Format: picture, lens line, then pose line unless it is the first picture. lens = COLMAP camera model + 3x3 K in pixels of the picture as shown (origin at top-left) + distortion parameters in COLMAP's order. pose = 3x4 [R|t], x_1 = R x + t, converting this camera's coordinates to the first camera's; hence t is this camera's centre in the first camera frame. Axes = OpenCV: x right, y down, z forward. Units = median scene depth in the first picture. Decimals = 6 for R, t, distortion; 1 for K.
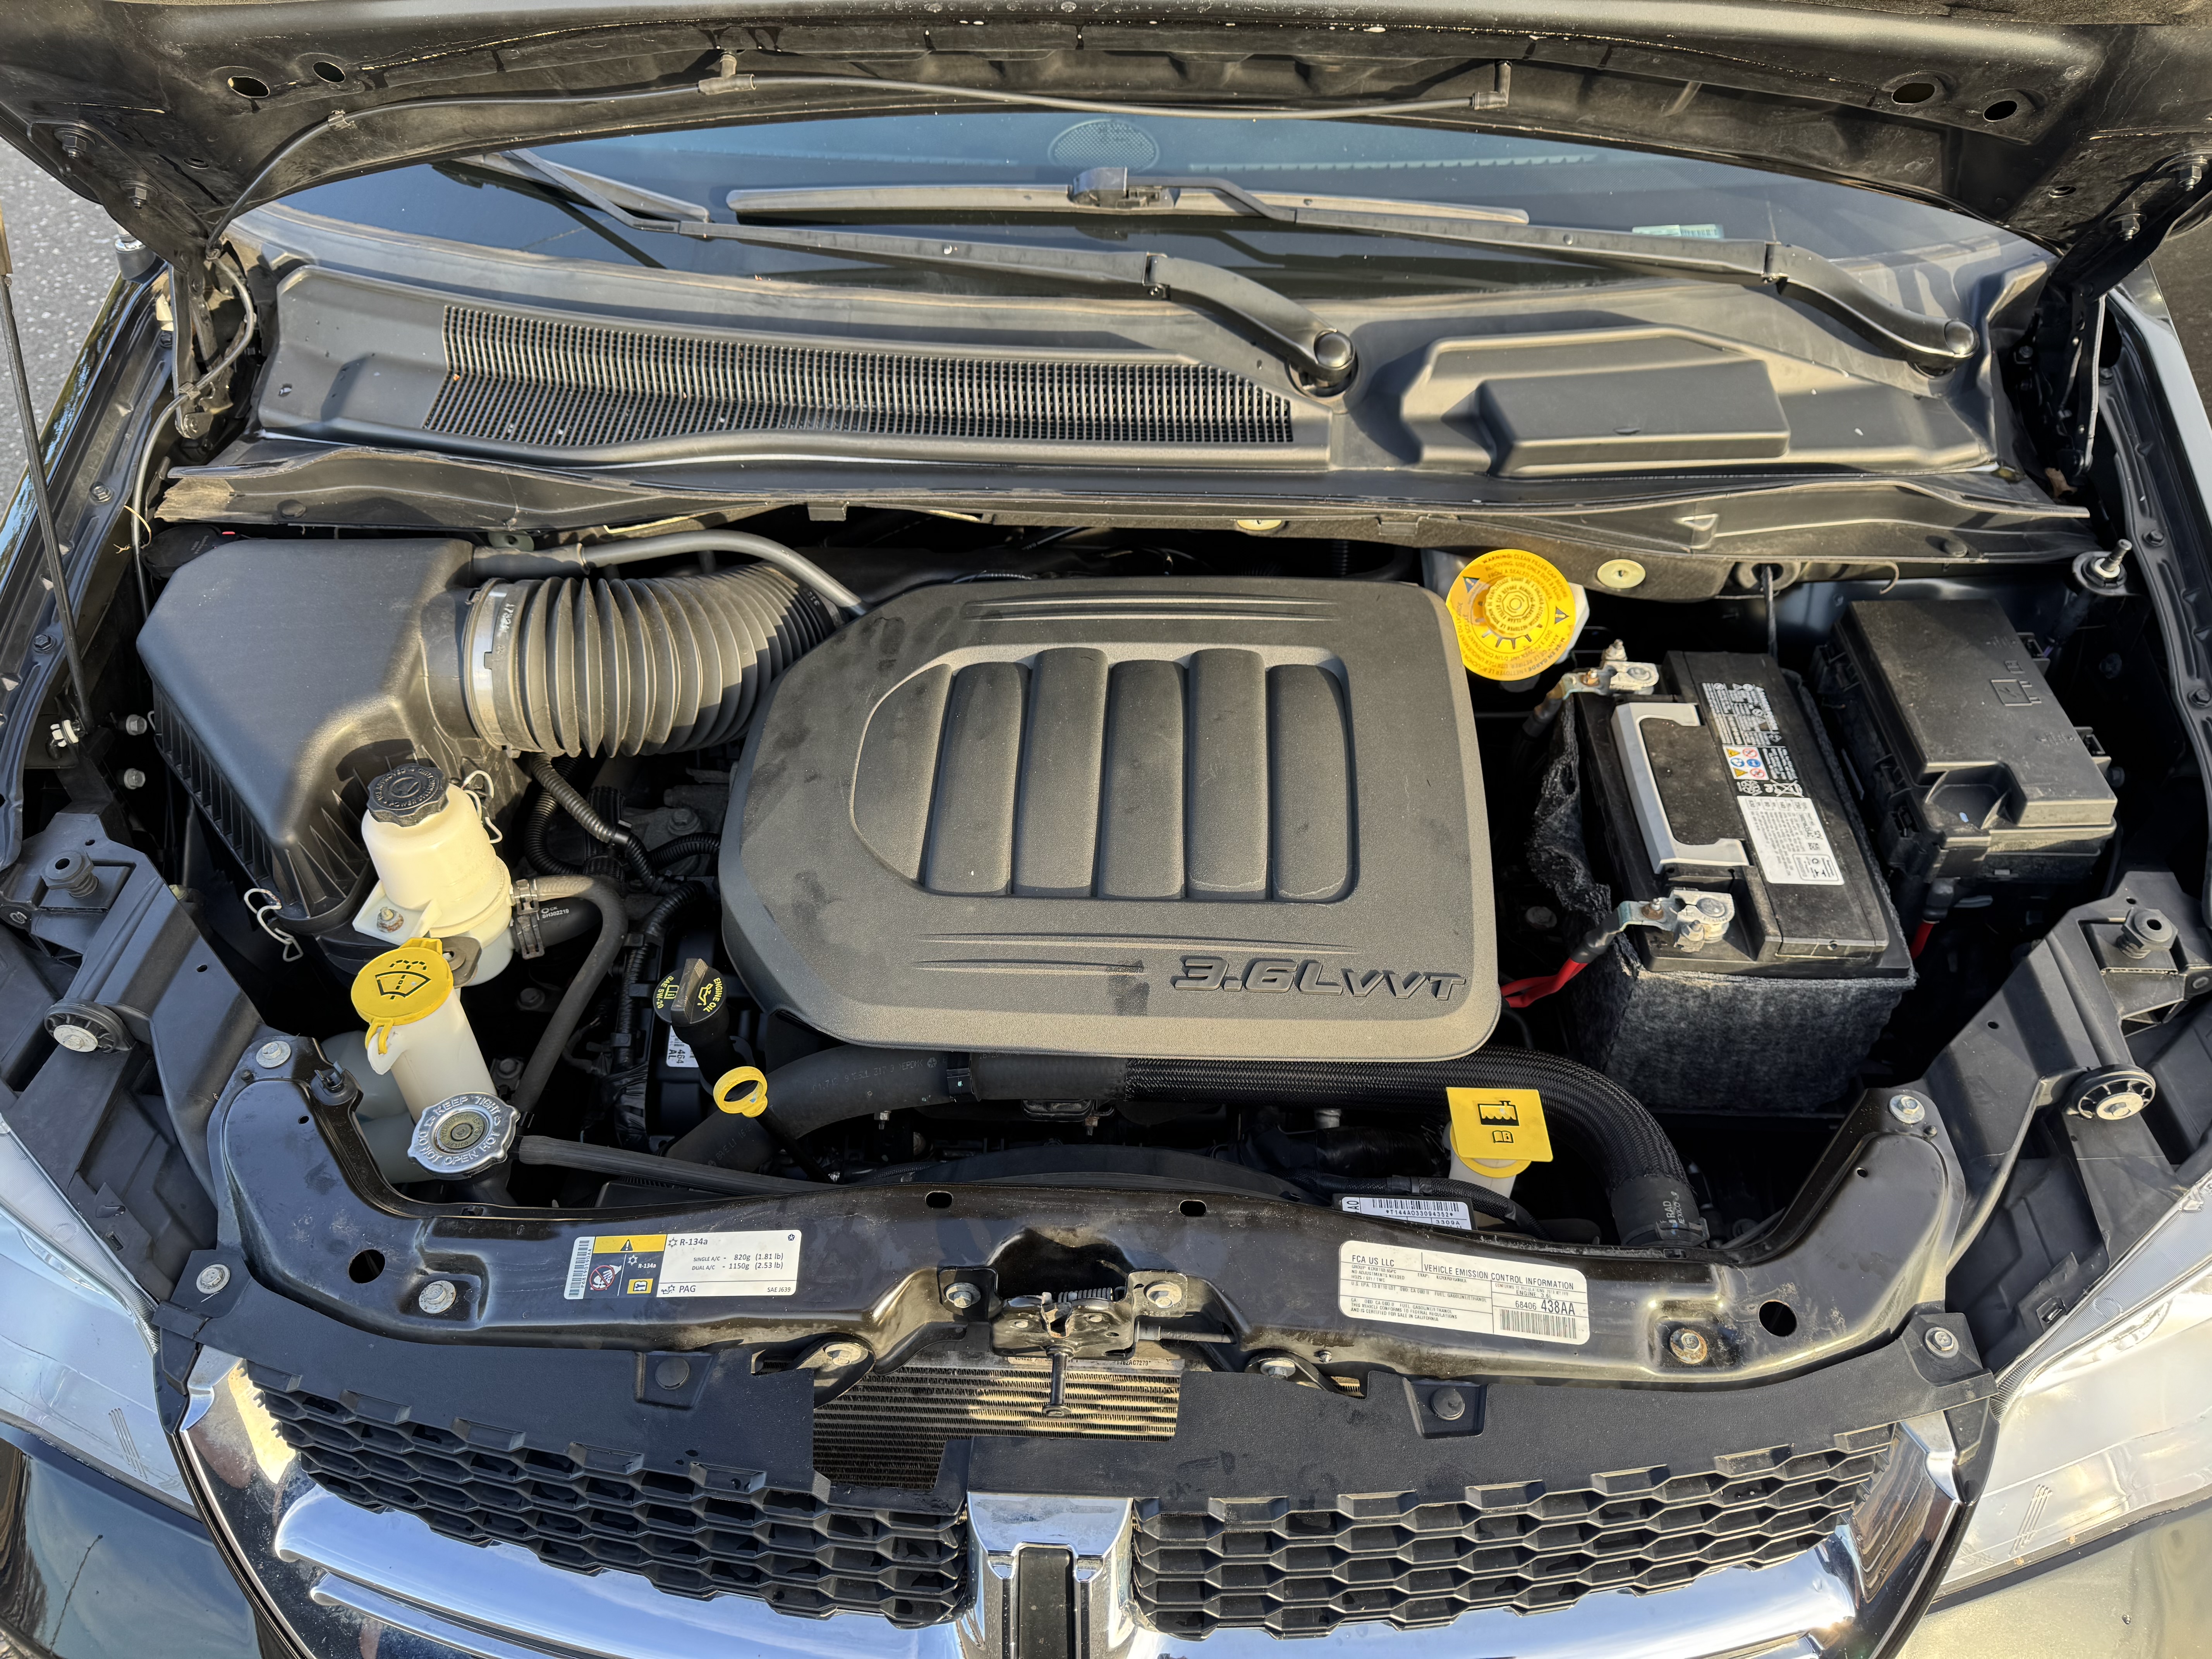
lens RADIAL K [[1533.6, 0, 1117.9], [0, 1533.6, 831.3], [0, 0, 1]] dist [0.030601, -0.043241]
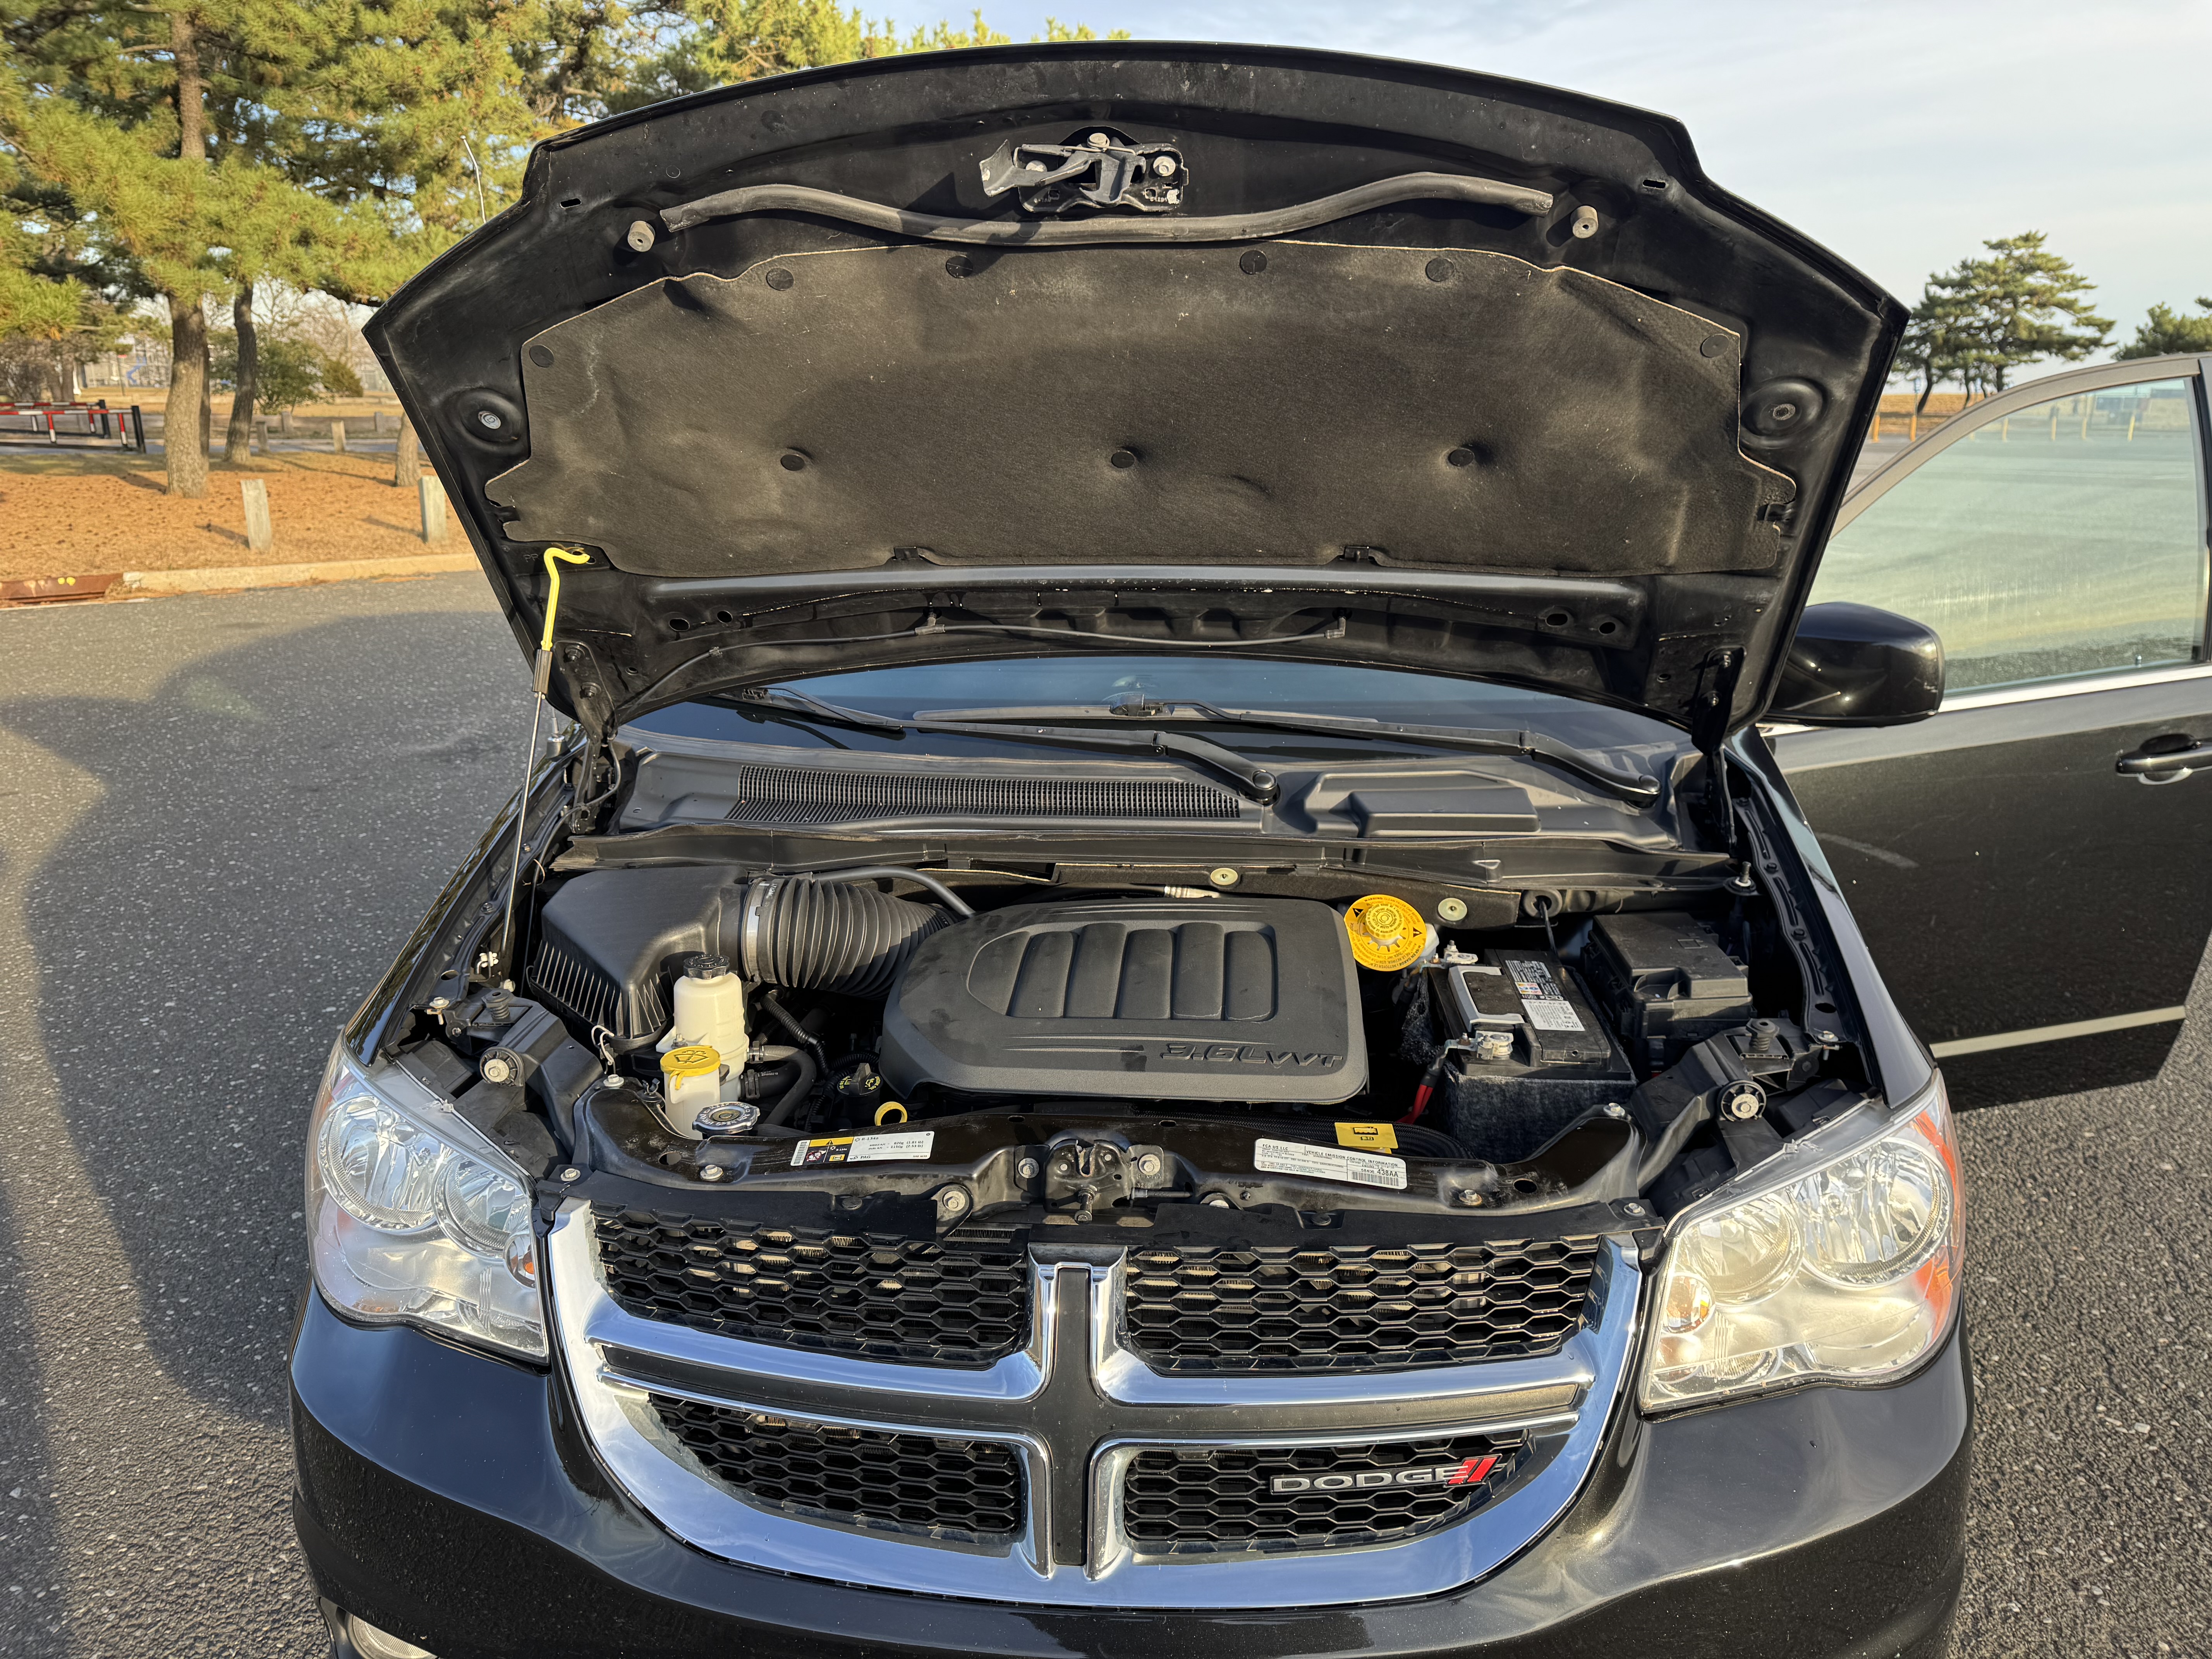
lens RADIAL K [[1533.6, 0, 1097.1], [0, 1533.6, 846.9], [0, 0, 1]] dist [0.030601, -0.043241]
pose [[0.999053, 0.006954, -0.042944, 0.033438], [-0.027041, 0.872545, -0.487785, 0.644518], [0.034079, 0.488484, 0.871907, -0.487528]]
